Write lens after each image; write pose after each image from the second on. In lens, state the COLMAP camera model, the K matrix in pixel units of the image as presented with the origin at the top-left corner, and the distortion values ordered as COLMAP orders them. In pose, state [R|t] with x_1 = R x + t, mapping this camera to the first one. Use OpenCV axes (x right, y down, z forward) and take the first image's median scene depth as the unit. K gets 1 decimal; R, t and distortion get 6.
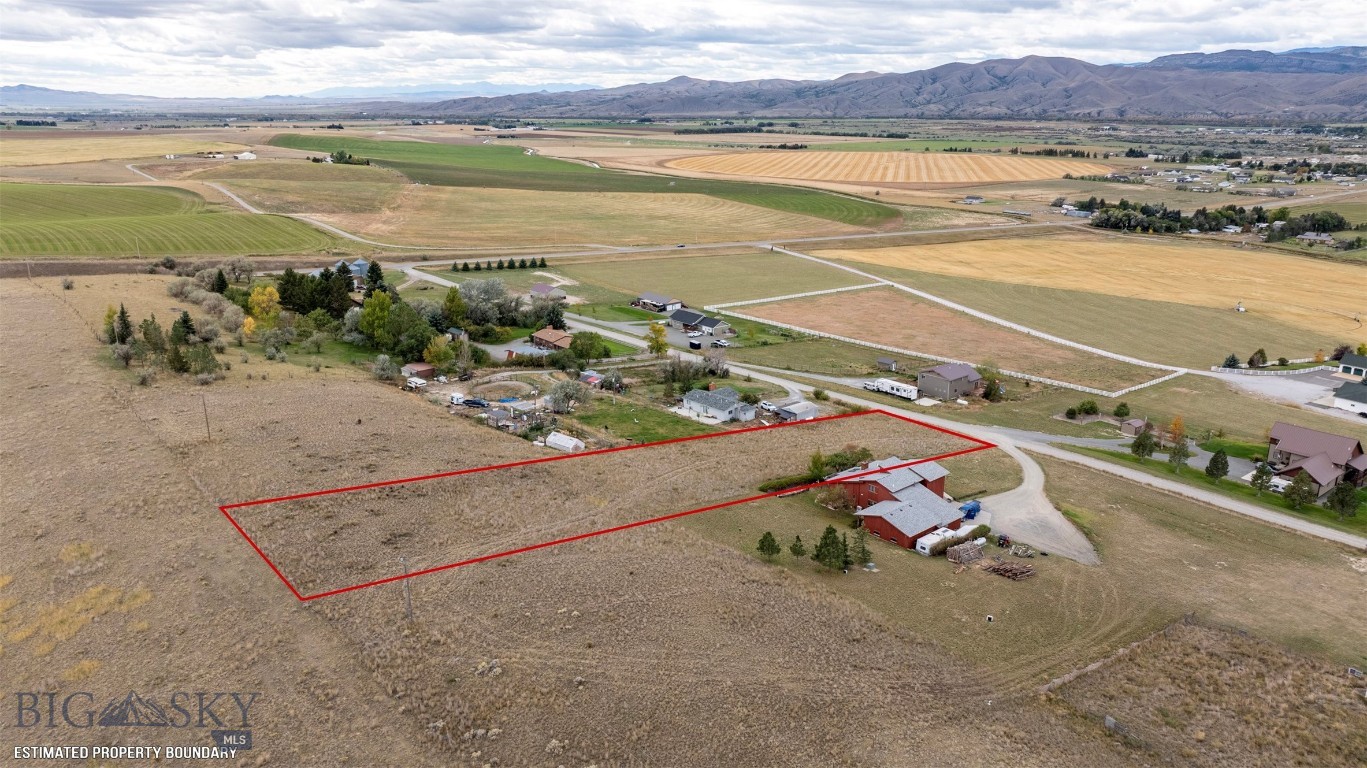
lens RADIAL K [[960.5, 0, 688.4], [0, 960.5, 378.1], [0, 0, 1]] dist [-0.030156, 0.023221]
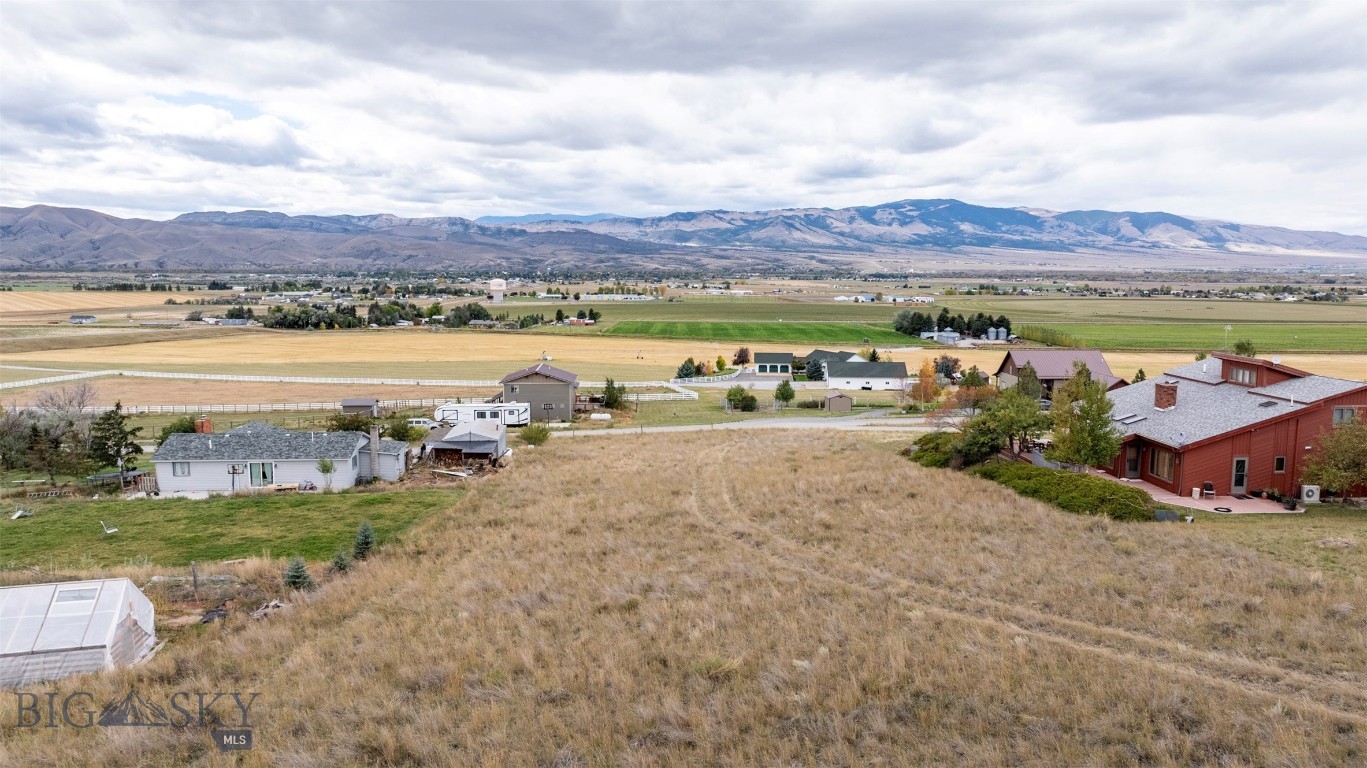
lens RADIAL K [[960.5, 0, 688.7], [0, 960.5, 376.7], [0, 0, 1]] dist [-0.030156, 0.023221]
pose [[0.598400, -0.087002, 0.796459, -0.041637], [0.214974, 0.975070, -0.055003, 0.013891], [-0.771818, 0.204132, 0.602185, 0.192980]]
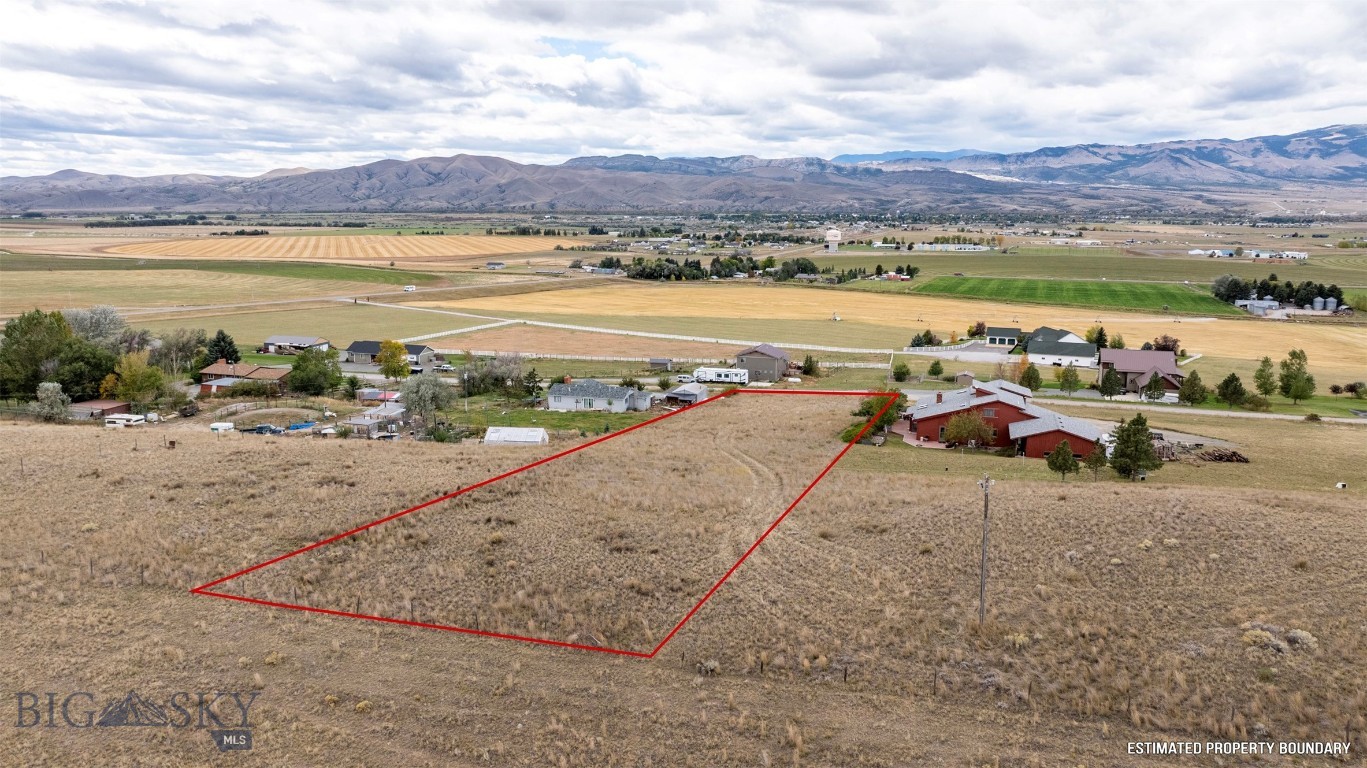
lens RADIAL K [[960.5, 0, 689.2], [0, 960.5, 377.8], [0, 0, 1]] dist [-0.030156, 0.023221]
pose [[0.843981, -0.093083, 0.528235, -0.087231], [0.144907, 0.987775, -0.057463, 0.019017], [-0.516429, 0.125043, 0.847152, 0.088886]]
